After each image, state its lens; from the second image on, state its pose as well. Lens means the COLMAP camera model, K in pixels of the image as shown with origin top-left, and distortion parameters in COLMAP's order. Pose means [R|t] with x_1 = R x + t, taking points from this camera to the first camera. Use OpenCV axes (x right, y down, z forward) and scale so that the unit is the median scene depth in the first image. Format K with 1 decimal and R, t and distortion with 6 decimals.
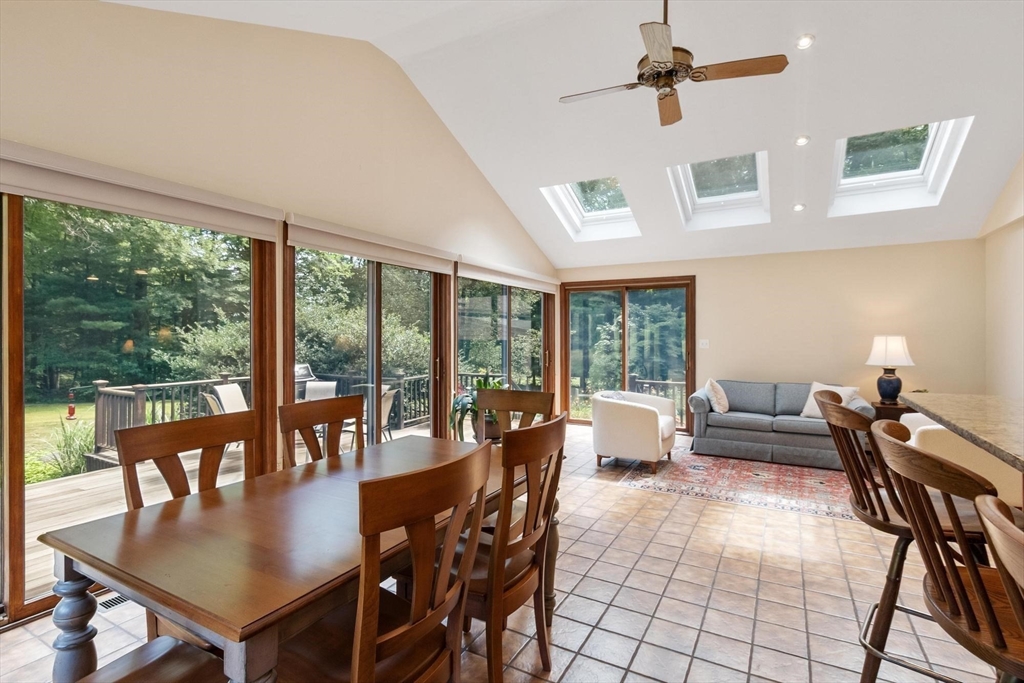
lens RADIAL K [[490.7, 0, 512.8], [0, 490.7, 332.9], [0, 0, 1]] dist [0.004458, -0.001608]
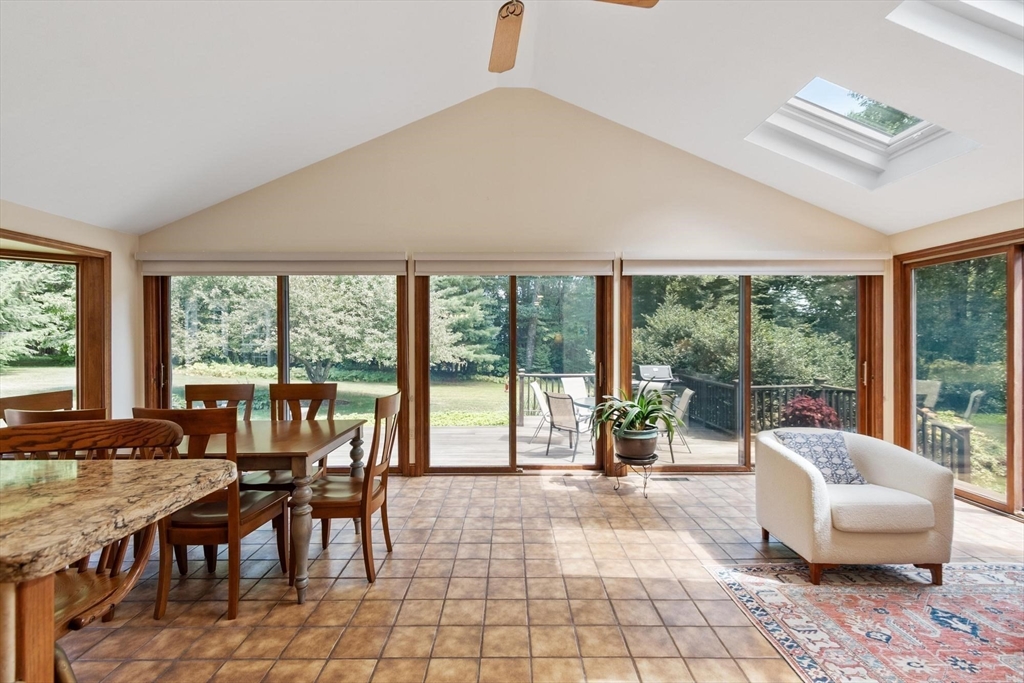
lens RADIAL K [[445.7, 0, 512.6], [0, 445.7, 342.0], [0, 0, 1]] dist [0.004513, -0.001541]
pose [[0.488873, 0.001266, -0.872354, 0.594942], [0.009322, 0.999934, 0.006675, 0.001424], [0.872305, -0.011395, 0.488829, 0.468218]]
